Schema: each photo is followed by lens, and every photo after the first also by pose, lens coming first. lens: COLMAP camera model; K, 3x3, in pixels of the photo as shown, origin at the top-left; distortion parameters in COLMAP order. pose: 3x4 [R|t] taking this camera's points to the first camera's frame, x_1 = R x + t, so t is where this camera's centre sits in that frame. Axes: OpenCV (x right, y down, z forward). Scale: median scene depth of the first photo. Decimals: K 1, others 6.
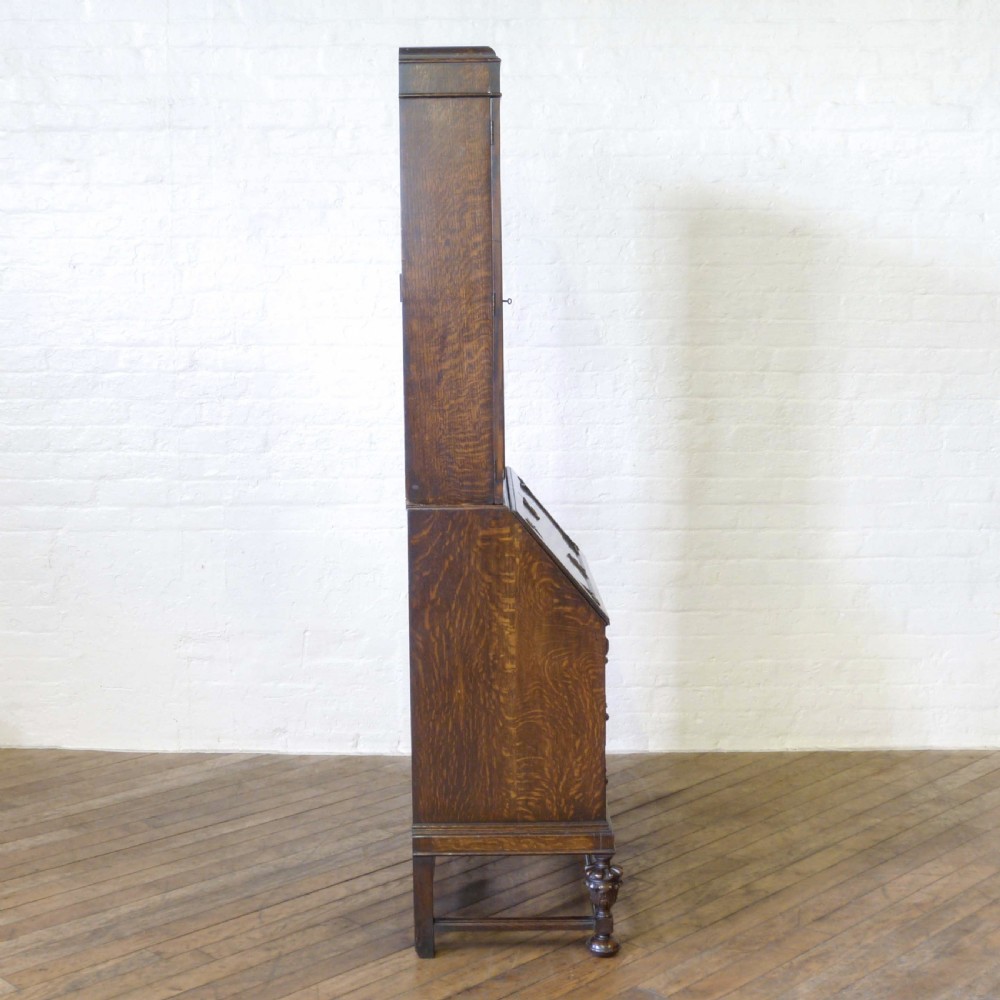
lens RADIAL K [[1626.9, 0, 488.4], [0, 1626.9, 521.8], [0, 0, 1]] dist [-0.047559, 0.001695]
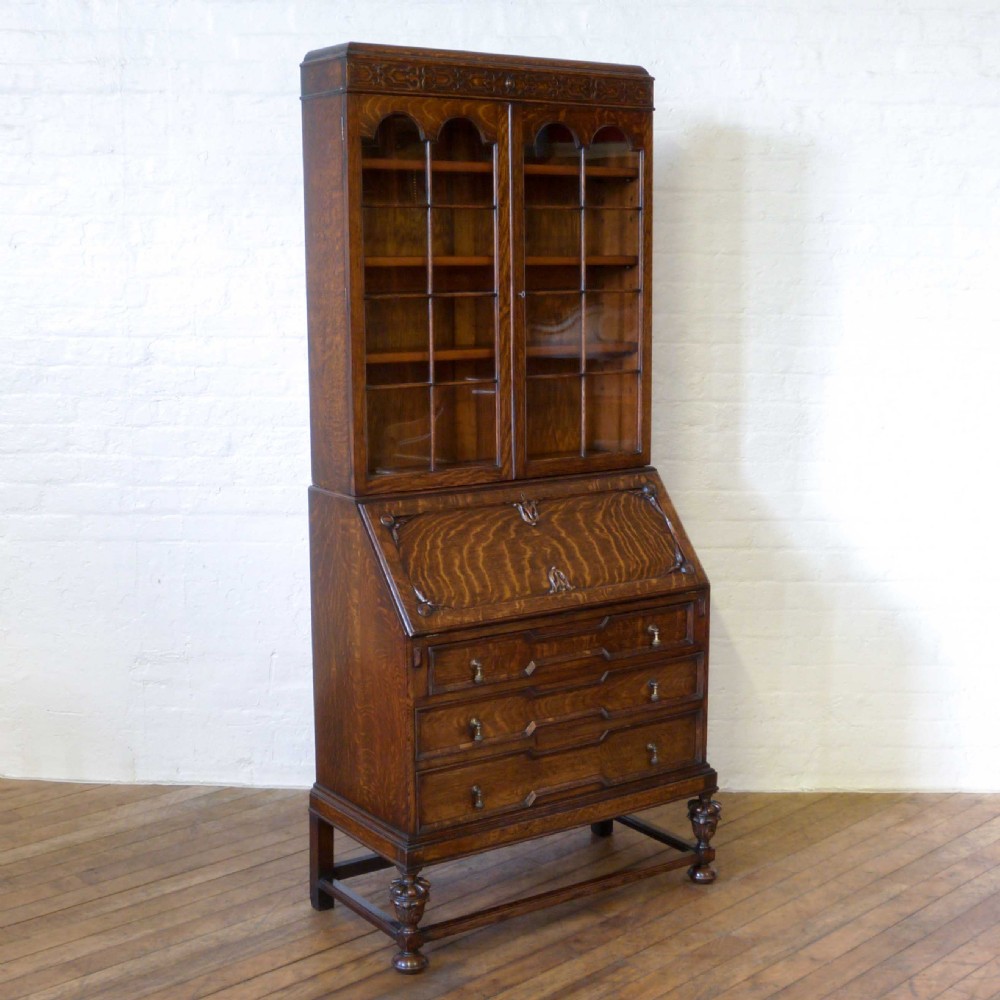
lens RADIAL K [[1551.8, 0, 518.6], [0, 1551.8, 525.5], [0, 0, 1]] dist [-0.047049, 0.022928]
pose [[0.999910, 0.013411, -0.000390, 0.025087], [-0.013393, 0.999441, 0.030637, -0.034299], [0.000800, -0.030629, 0.999531, 0.148628]]
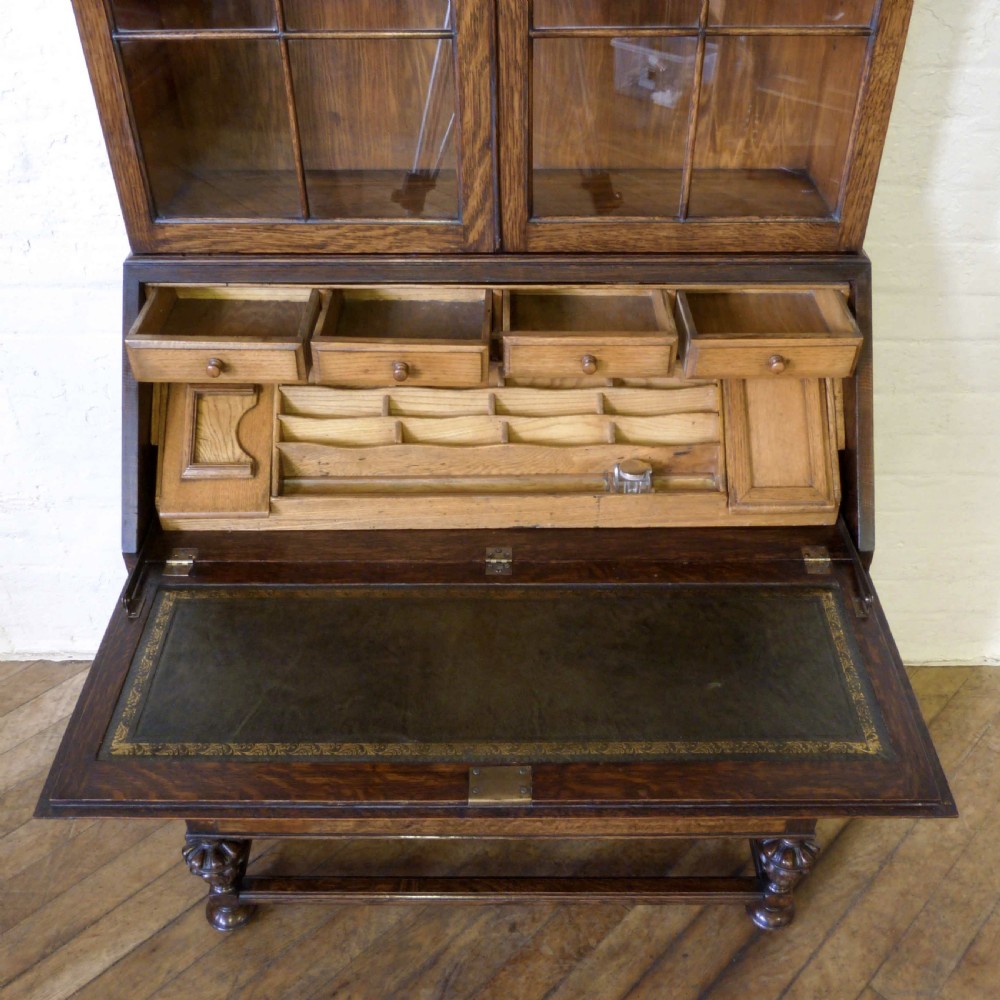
lens RADIAL K [[1040.6, 0, 512.0], [0, 1040.6, 512.7], [0, 0, 1]] dist [-0.028916, 0.002406]
pose [[0.819385, 0.365522, -0.441590, 0.154633], [-0.094754, 0.846101, 0.524533, -0.109712], [0.565358, -0.387952, 0.727917, 0.695143]]
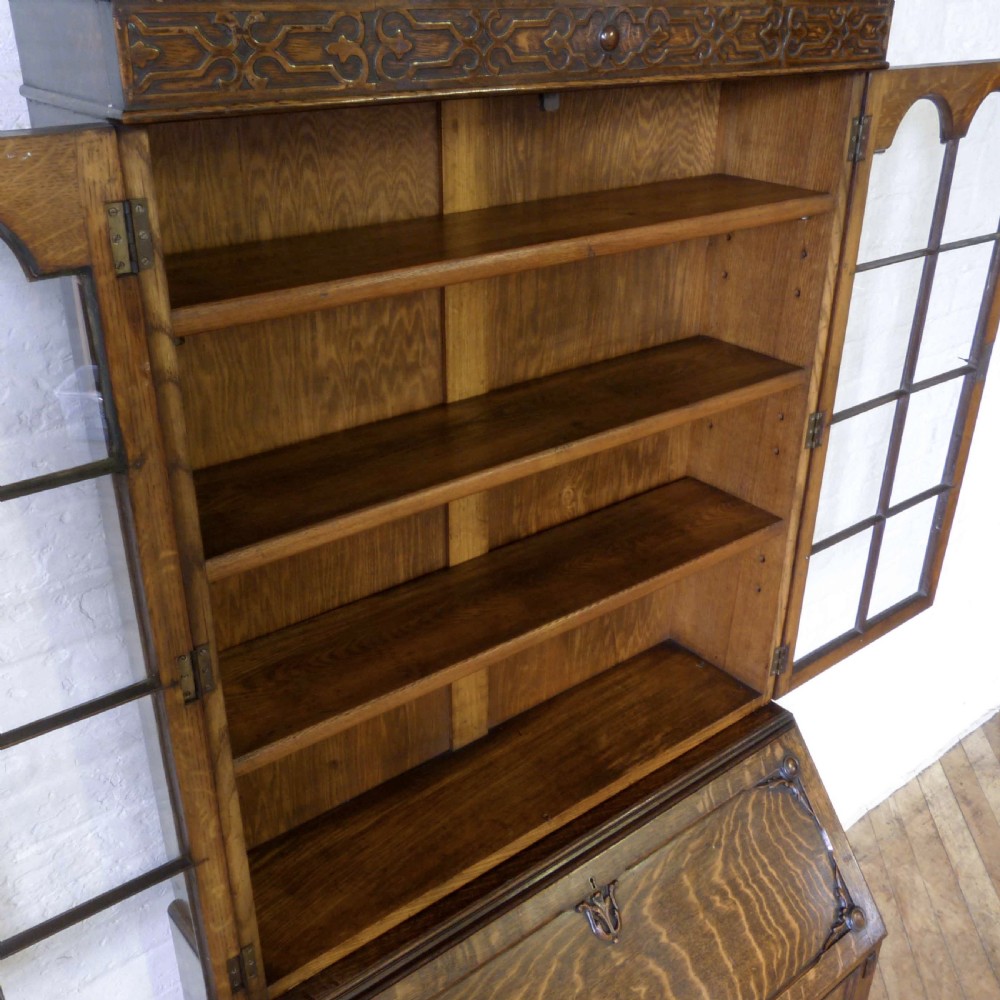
lens RADIAL K [[1048.9, 0, 500.0], [0, 1048.9, 500.0], [0, 0, 1]] dist [-0.021531, -0.010913]
pose [[0.997380, -0.007367, 0.071970, -0.013914], [-0.015568, 0.949643, 0.312947, -0.196306], [-0.070652, -0.313247, 0.947040, 0.673671]]
